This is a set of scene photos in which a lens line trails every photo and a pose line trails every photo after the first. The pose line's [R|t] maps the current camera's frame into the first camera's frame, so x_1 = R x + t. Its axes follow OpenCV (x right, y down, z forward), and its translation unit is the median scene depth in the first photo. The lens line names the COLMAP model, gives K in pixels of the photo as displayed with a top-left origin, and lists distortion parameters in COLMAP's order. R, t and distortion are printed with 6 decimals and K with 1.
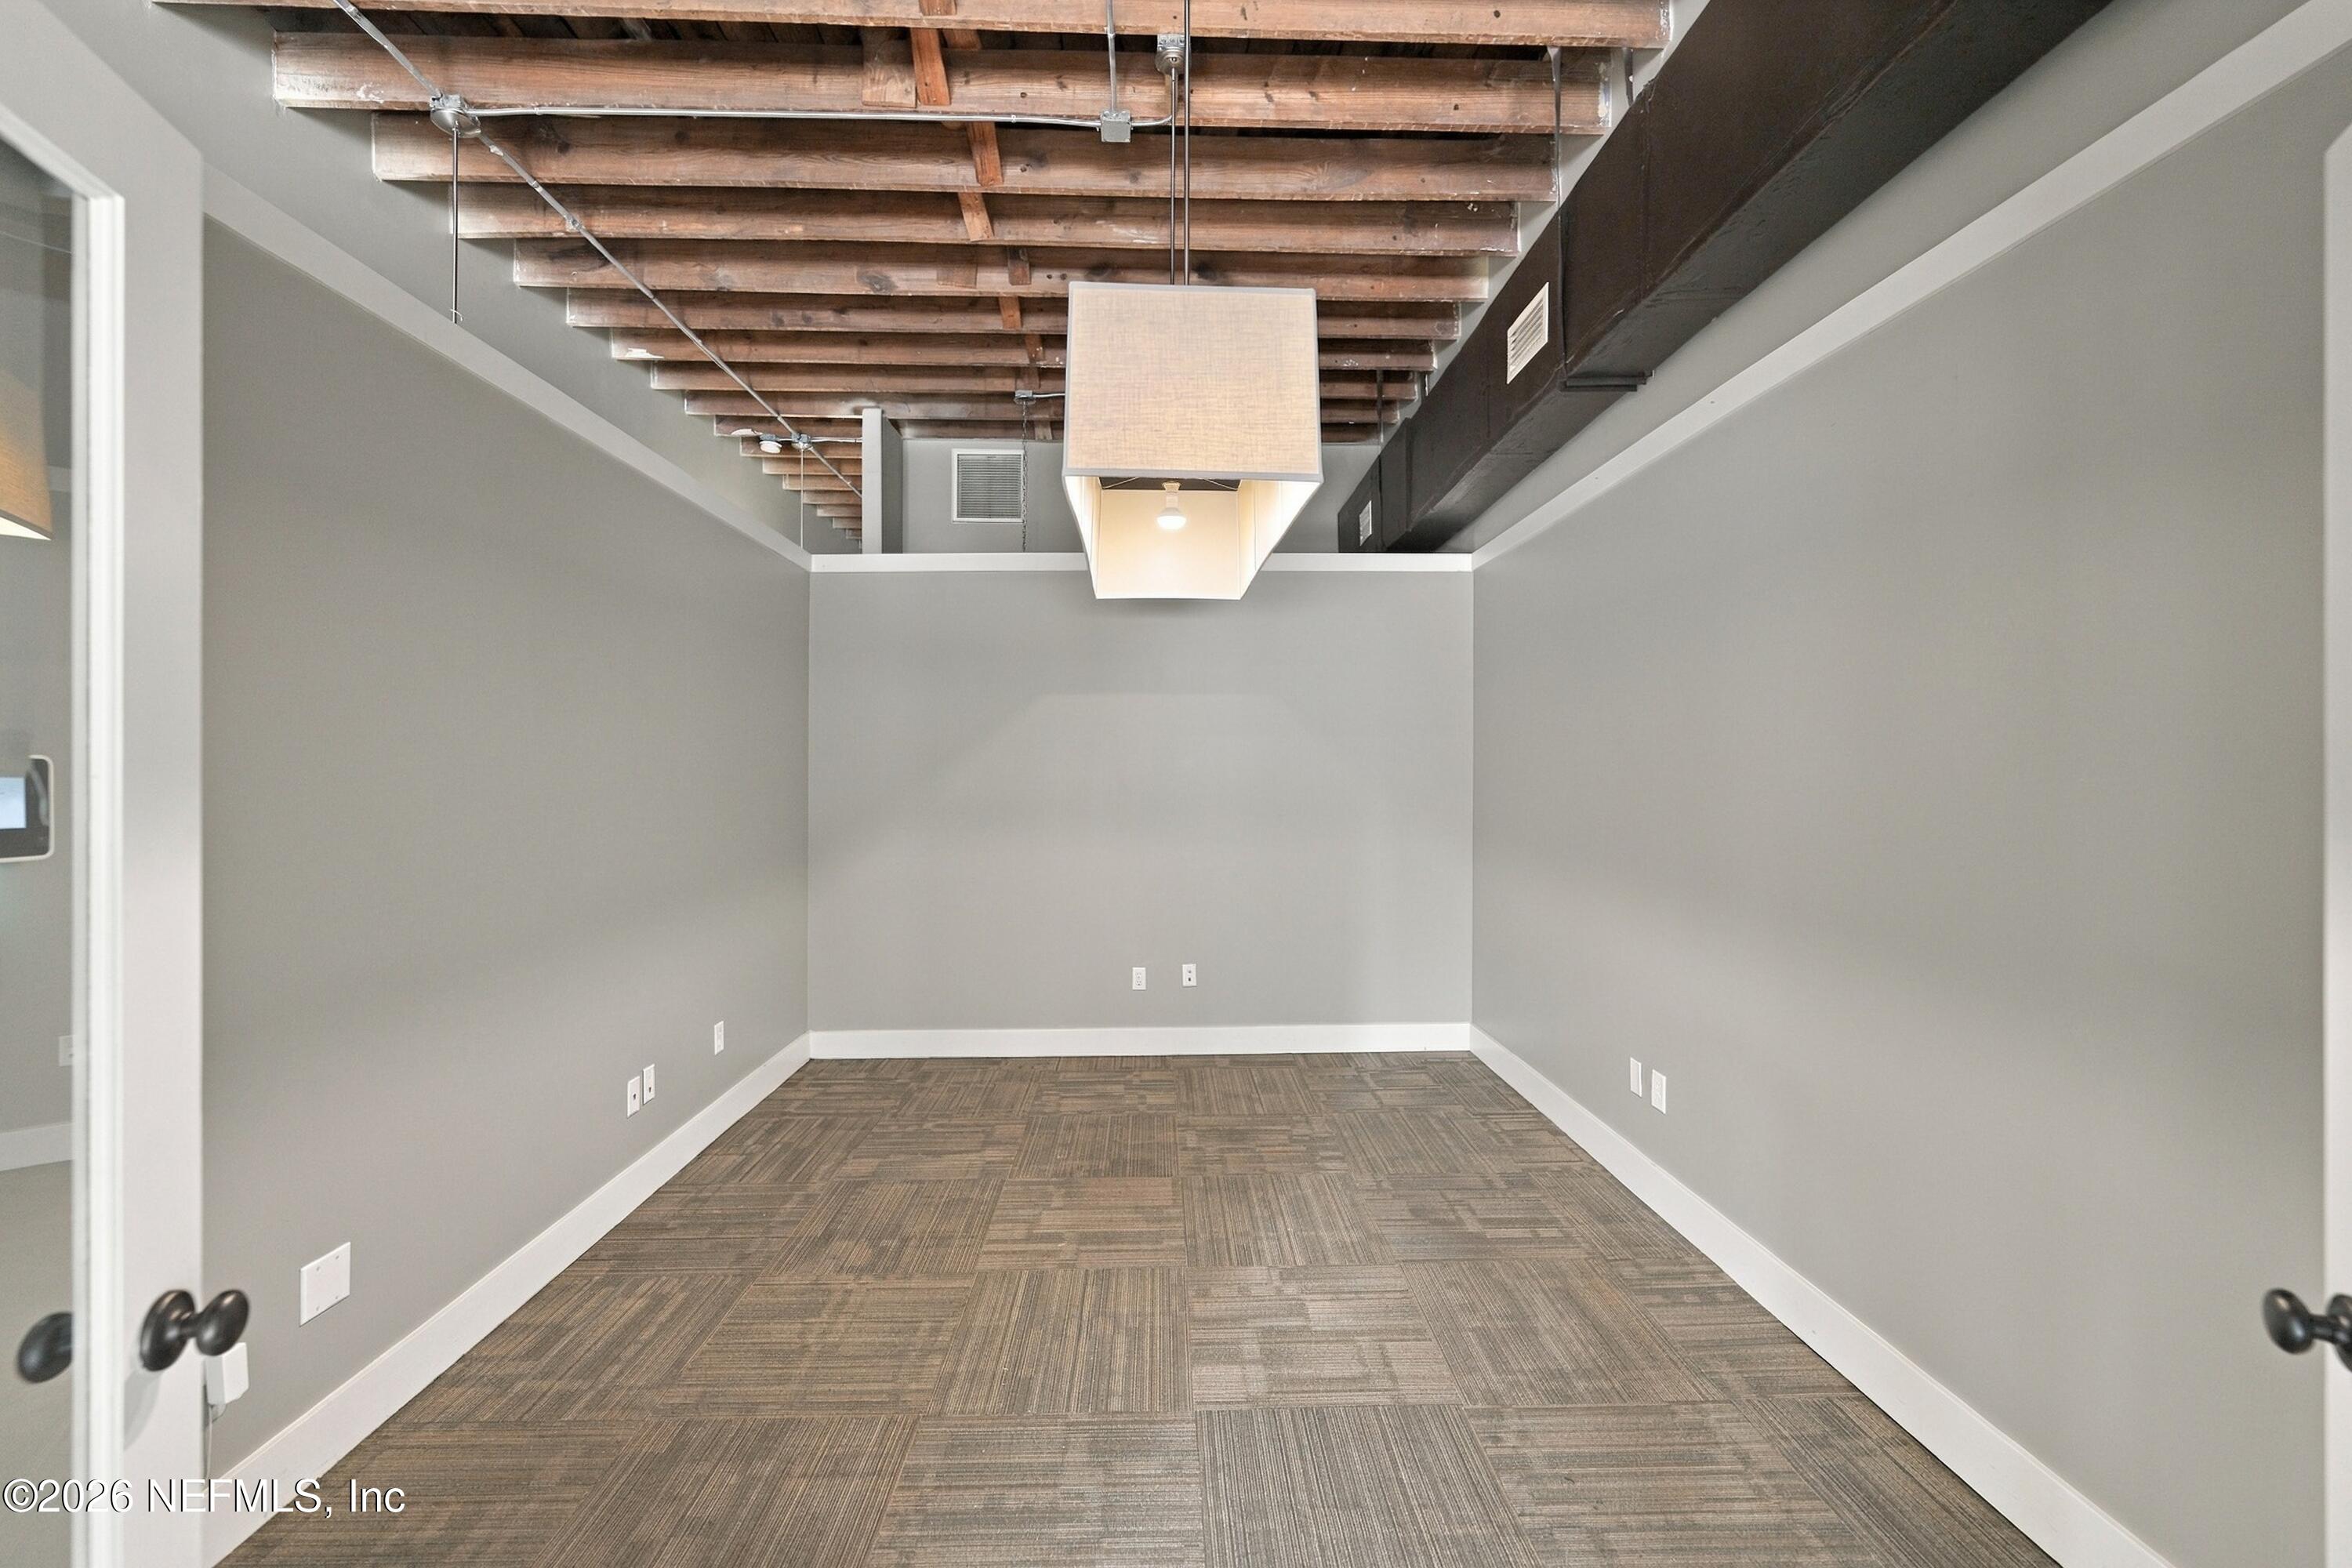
lens RADIAL K [[972.4, 0, 1184.5], [0, 972.4, 776.5], [0, 0, 1]] dist [-0.000776, 0.000540]
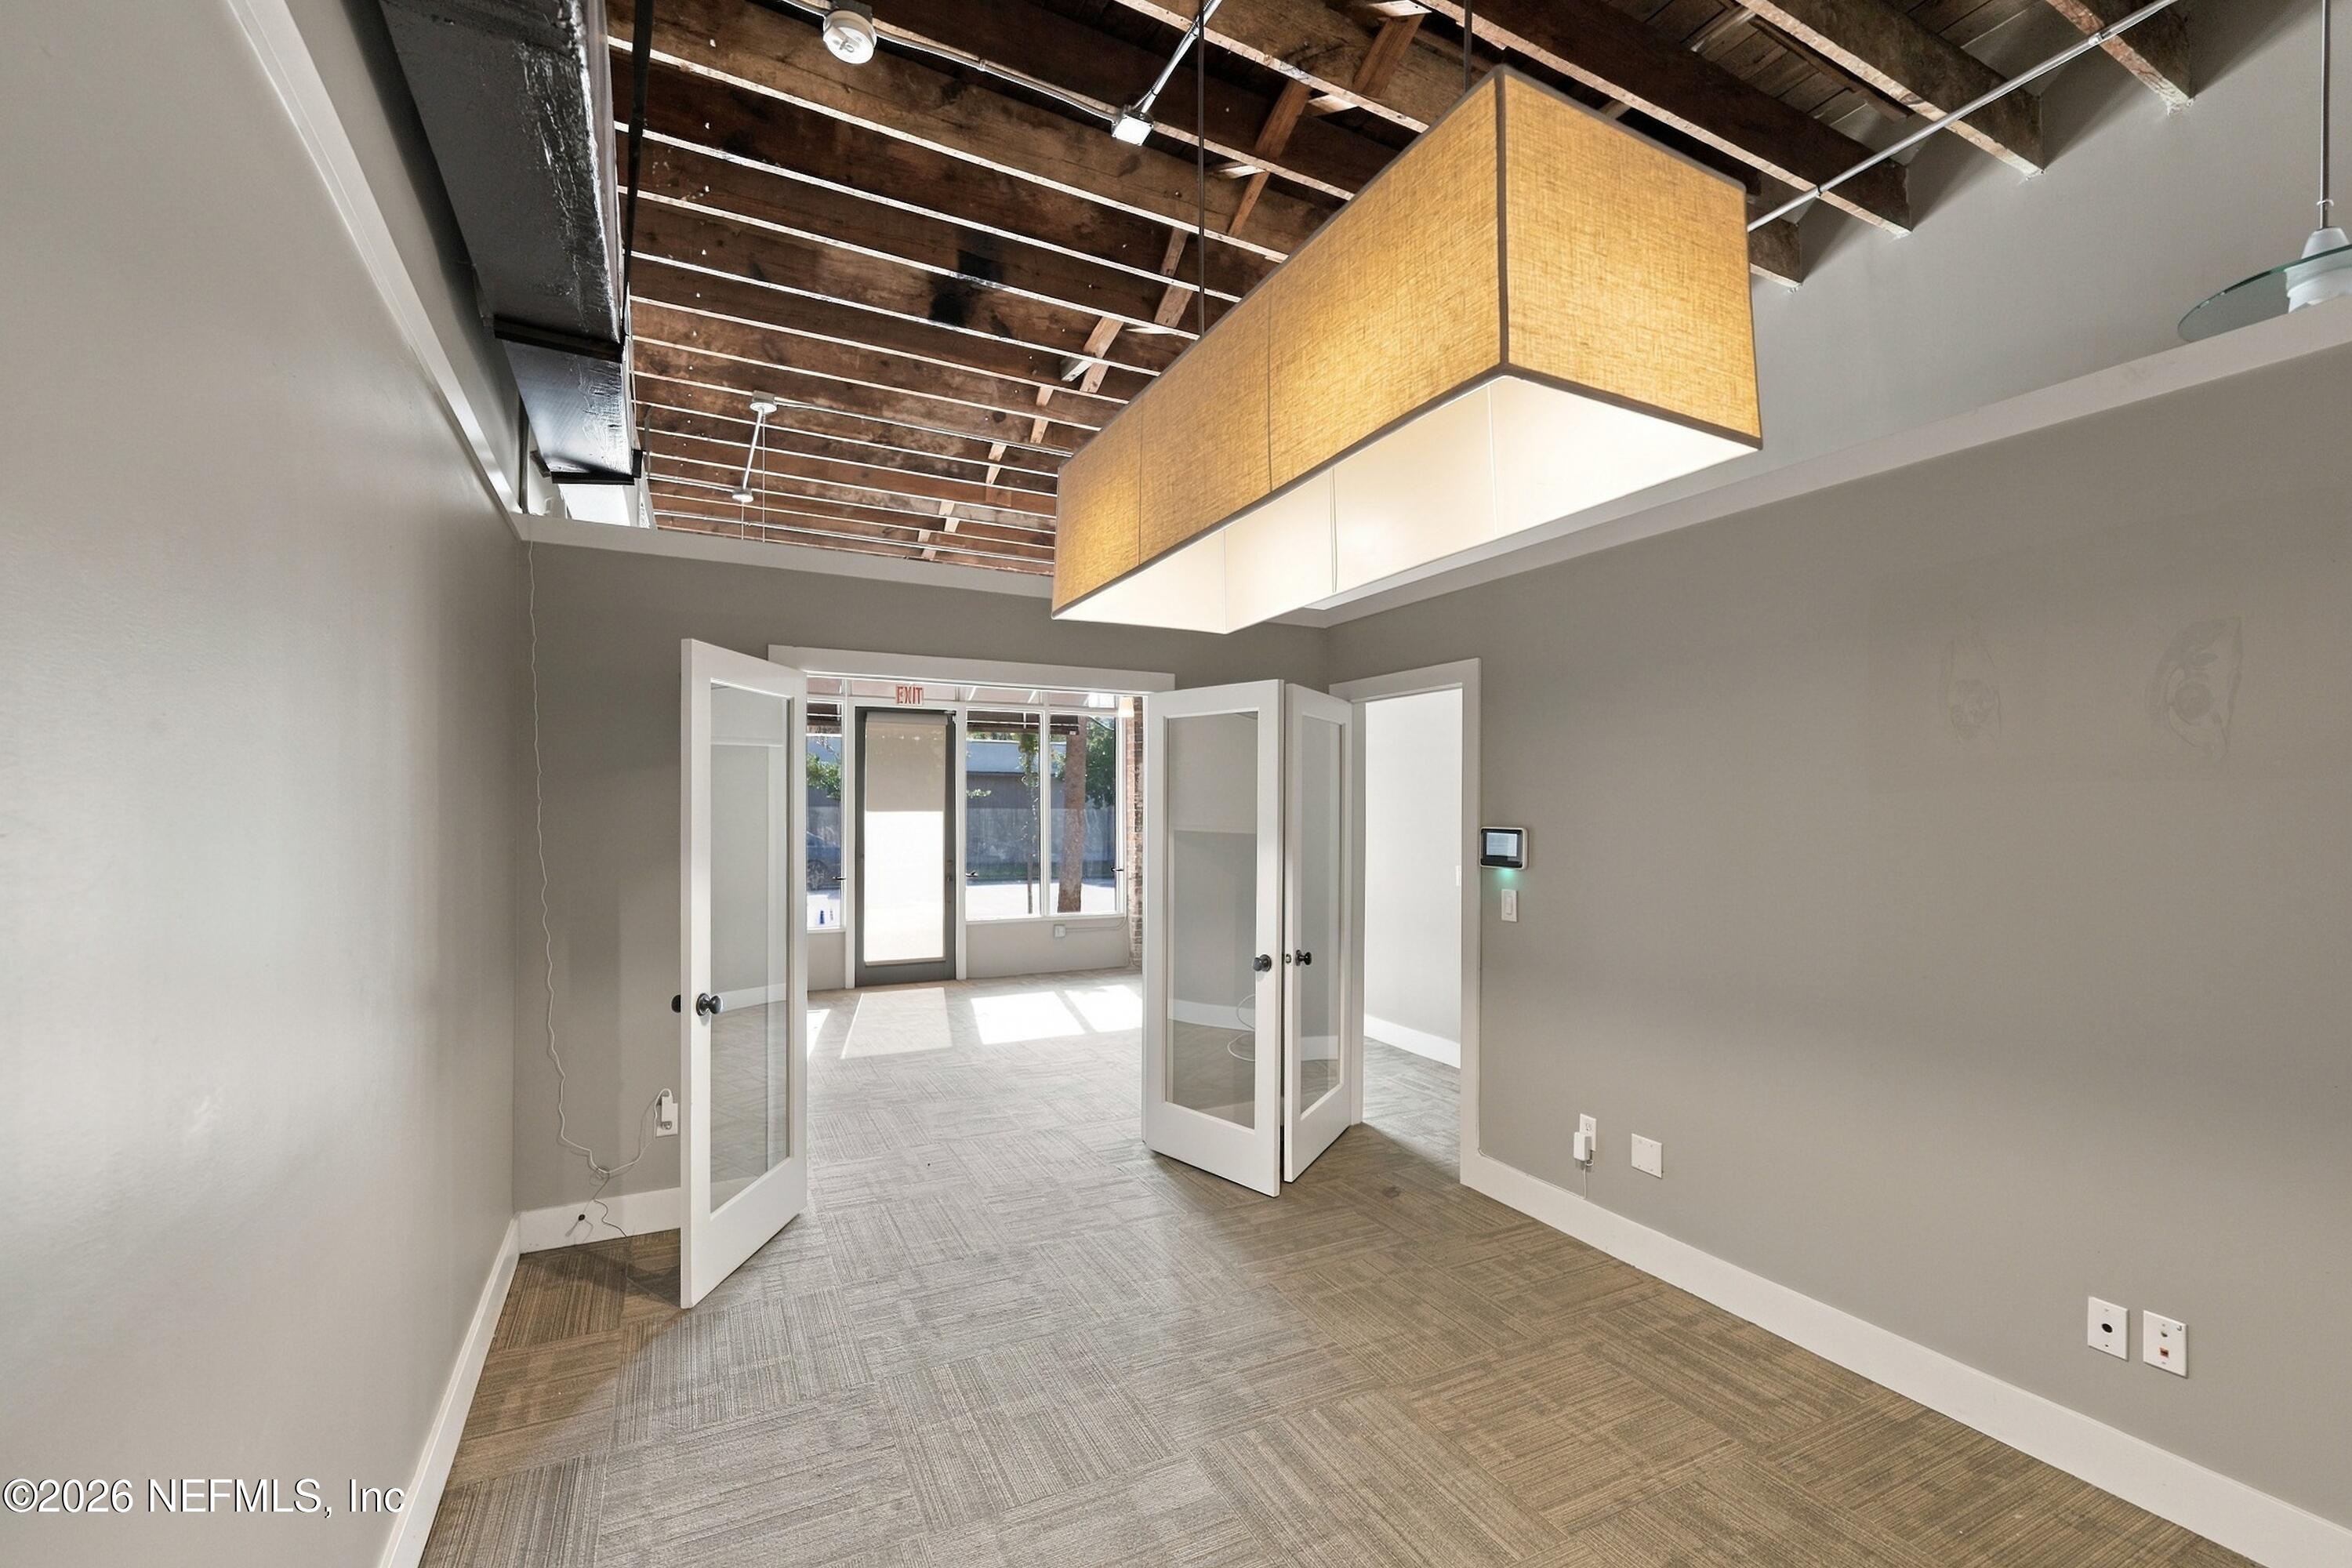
lens RADIAL K [[972.4, 0, 1184.5], [0, 972.4, 776.5], [0, 0, 1]] dist [-0.000776, 0.000540]
pose [[-0.899287, -0.017208, -0.437021, 0.458820], [-0.006724, 0.999652, -0.025525, -0.055795], [0.437308, -0.020015, -0.899089, 1.857793]]
